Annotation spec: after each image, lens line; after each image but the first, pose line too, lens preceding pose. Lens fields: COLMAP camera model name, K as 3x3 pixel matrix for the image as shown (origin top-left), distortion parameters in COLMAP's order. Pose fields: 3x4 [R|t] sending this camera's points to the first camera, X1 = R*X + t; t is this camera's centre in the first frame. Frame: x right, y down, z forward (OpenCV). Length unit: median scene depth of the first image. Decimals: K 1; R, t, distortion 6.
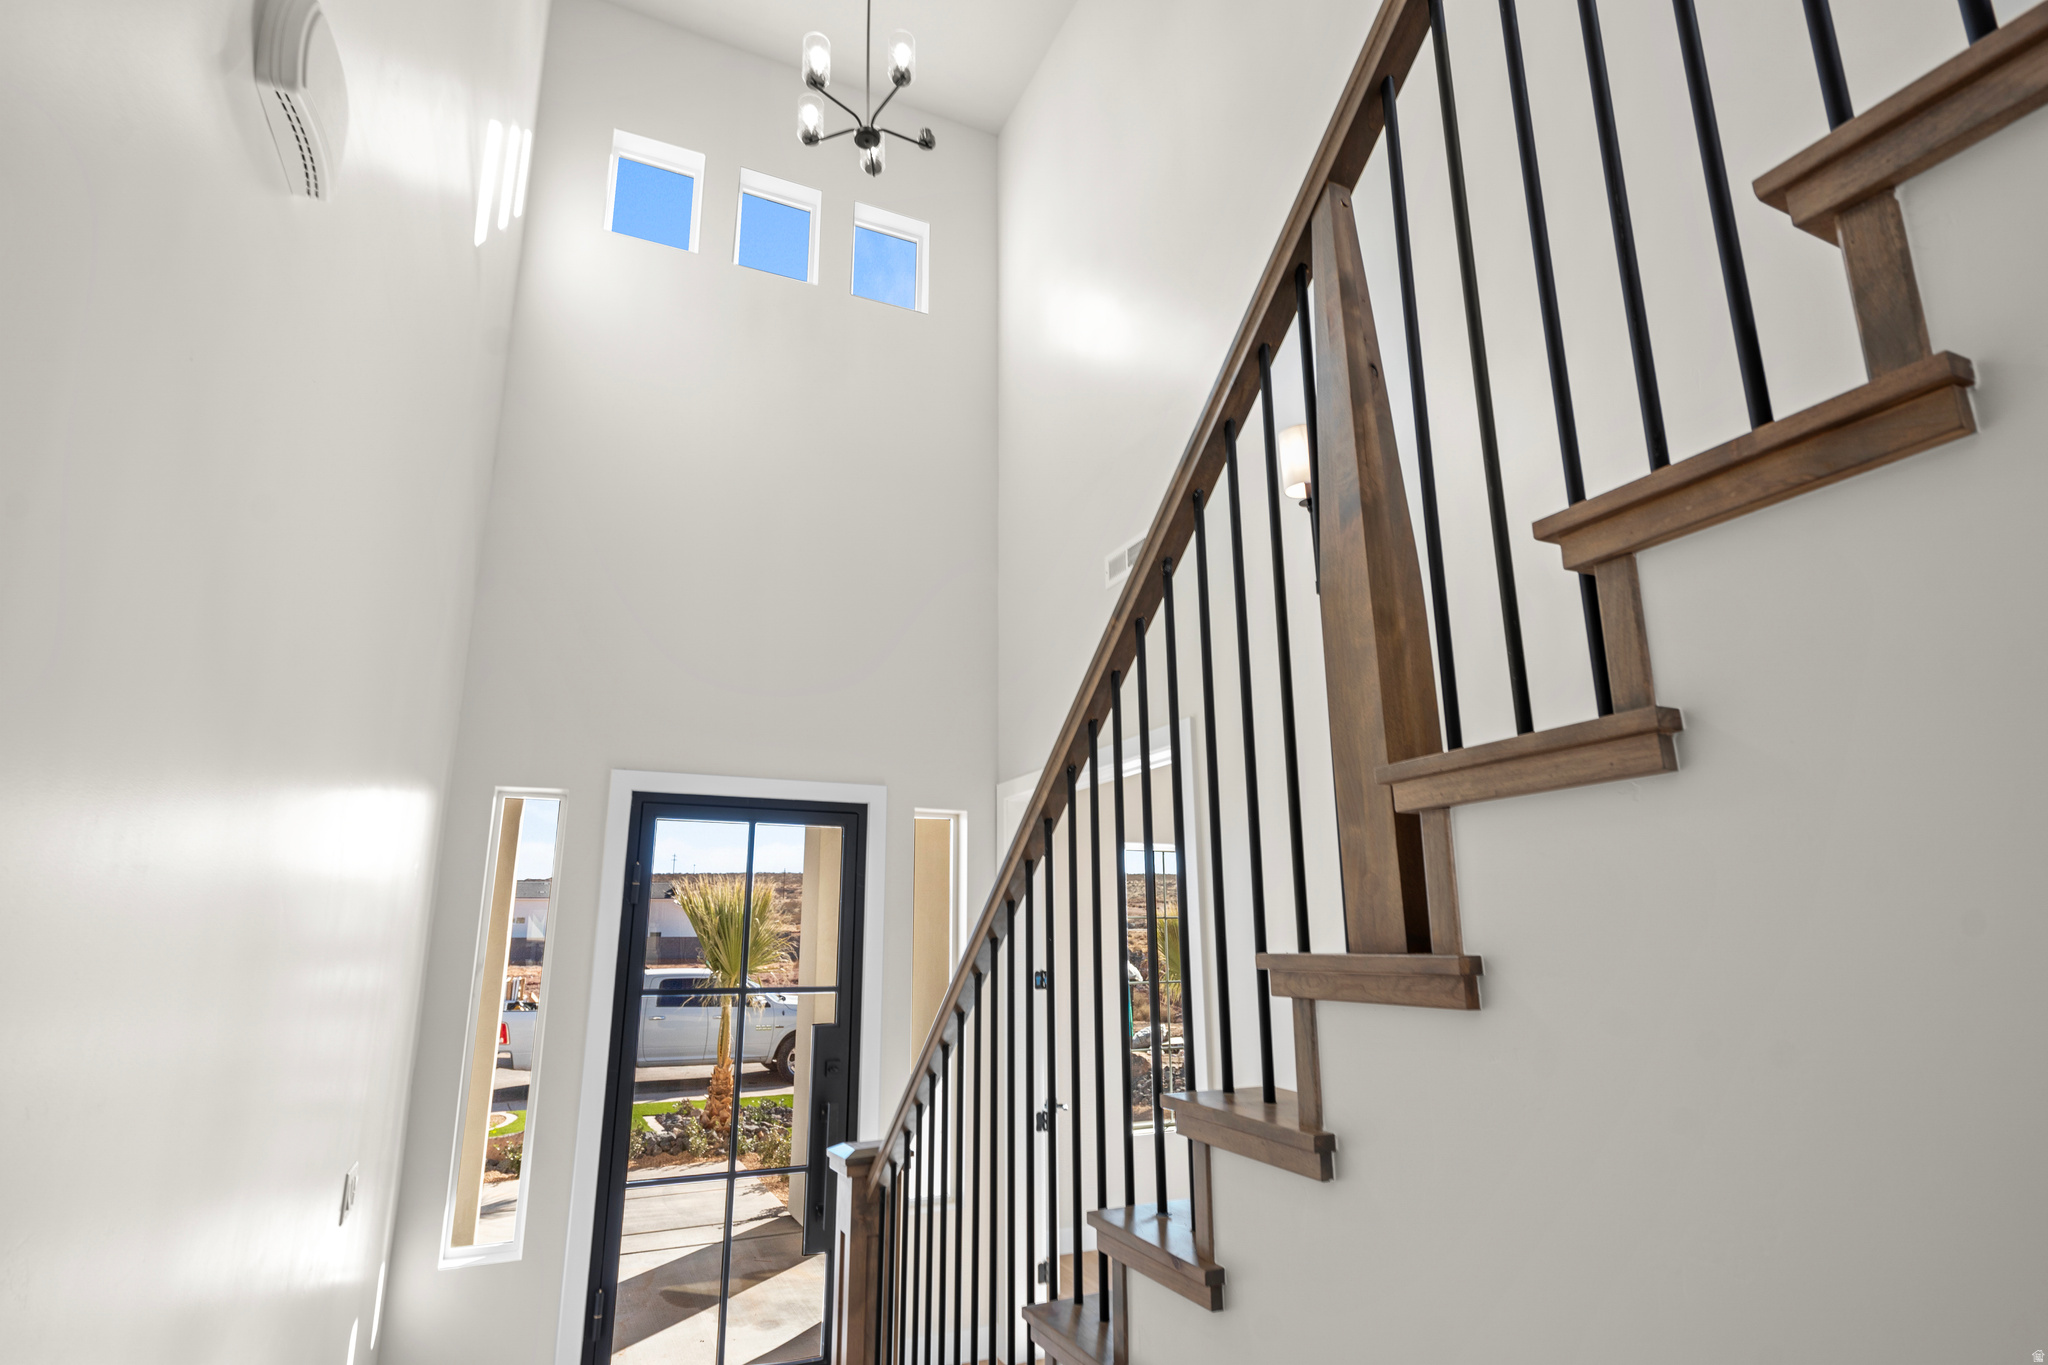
lens RADIAL K [[1041.0, 0, 1024.0], [0, 1041.0, 682.5], [0, 0, 1]] dist [0.059235, 0.000098]
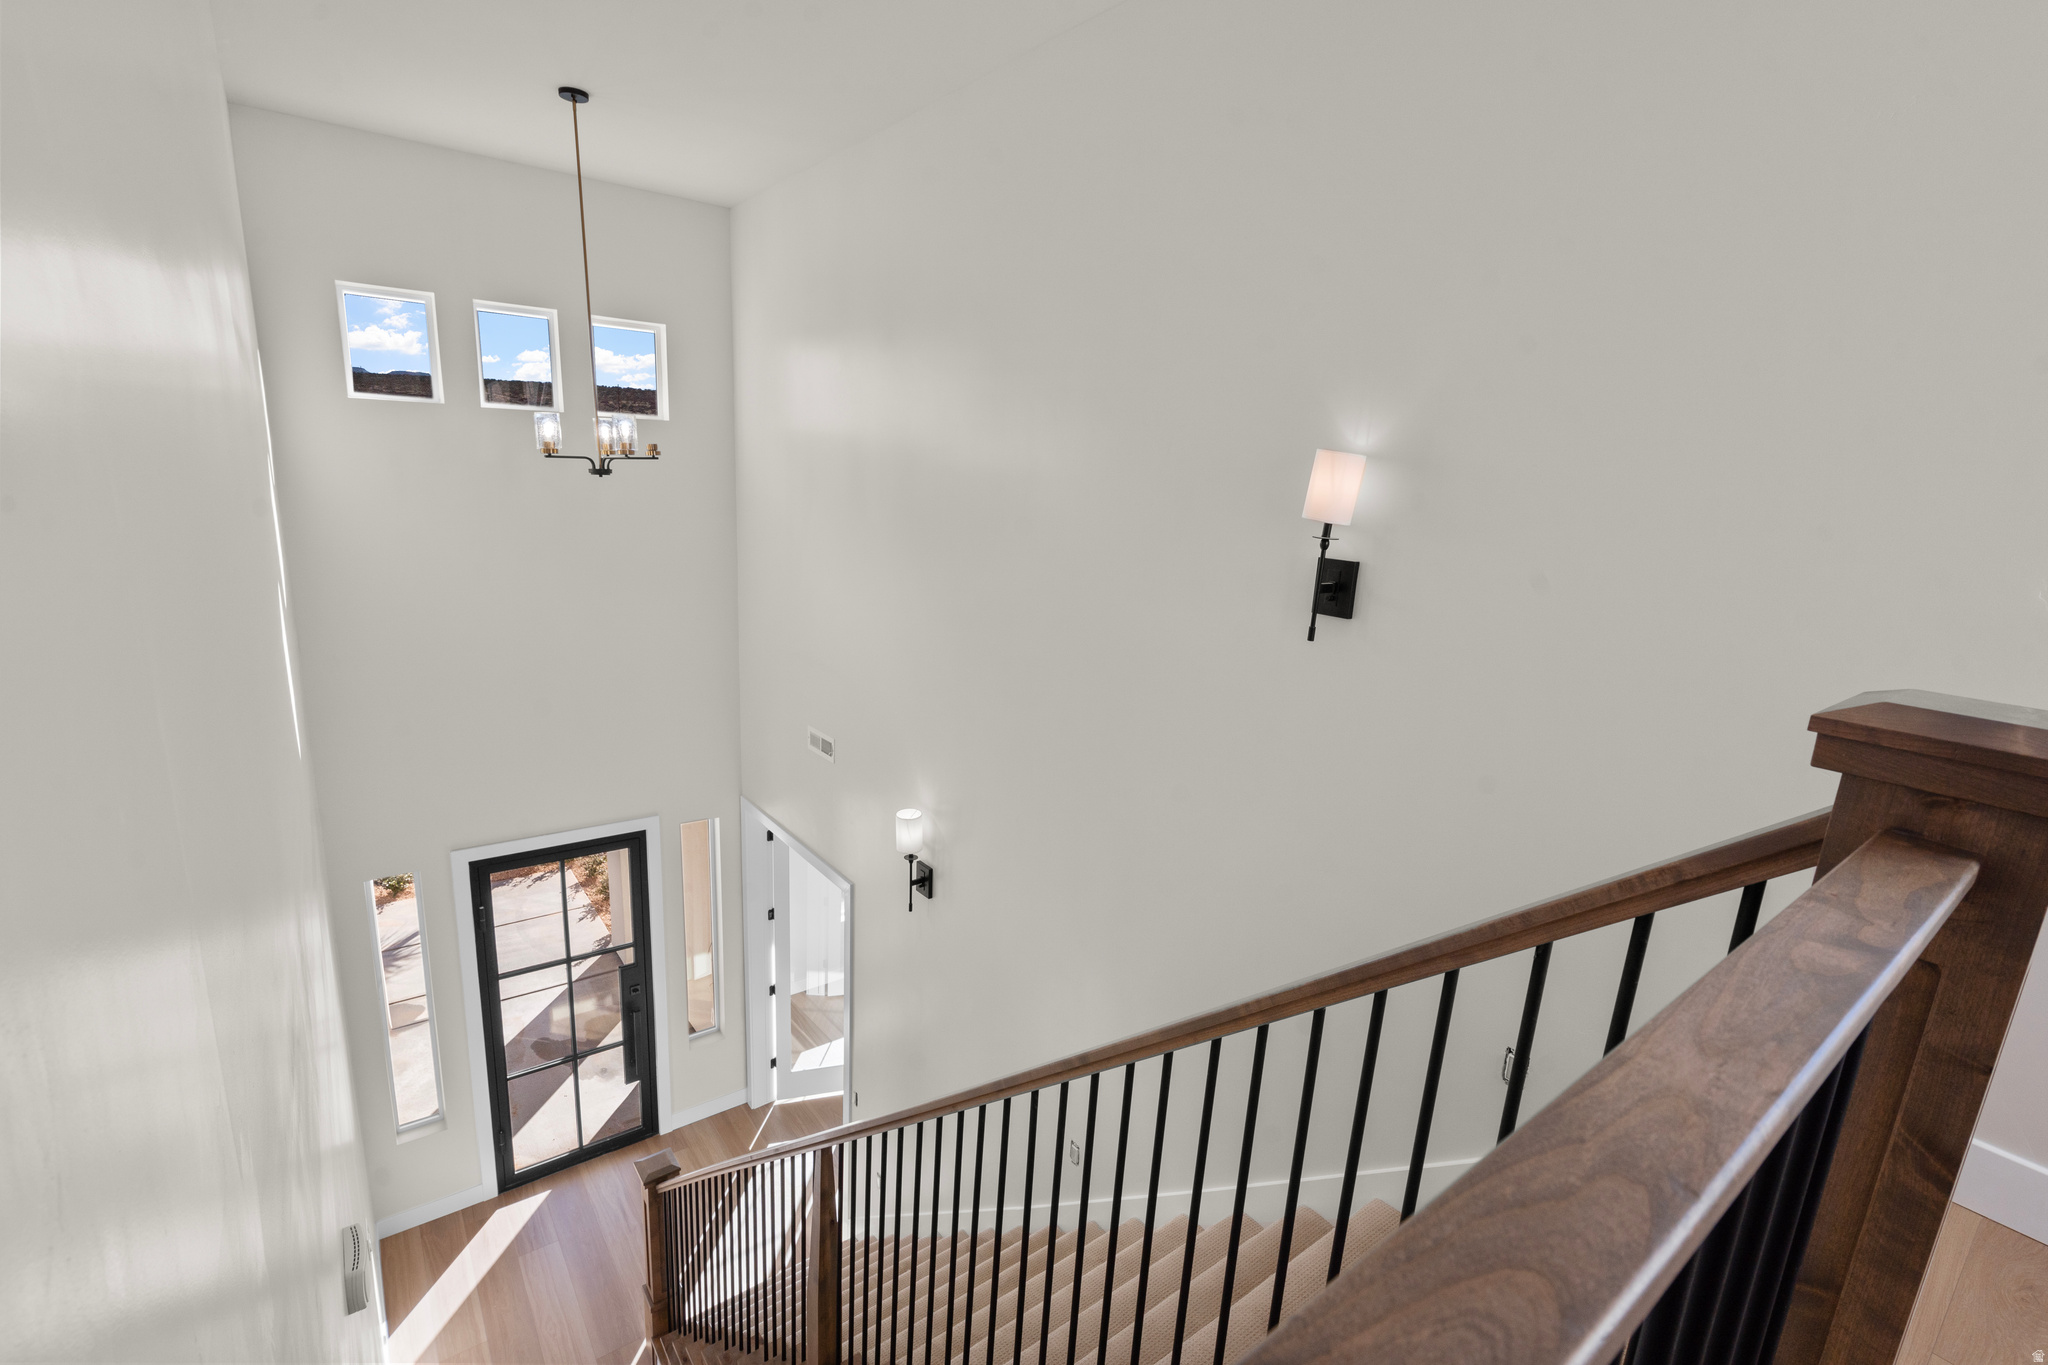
lens RADIAL K [[938.7, 0, 1018.6], [0, 938.7, 670.4], [0, 0, 1]] dist [-0.002327, -0.000516]
pose [[0.974942, -0.000709, 0.222459, 0.065116], [-0.104657, 0.880959, 0.461473, -0.749631], [-0.196304, -0.473192, 0.858810, -0.098687]]
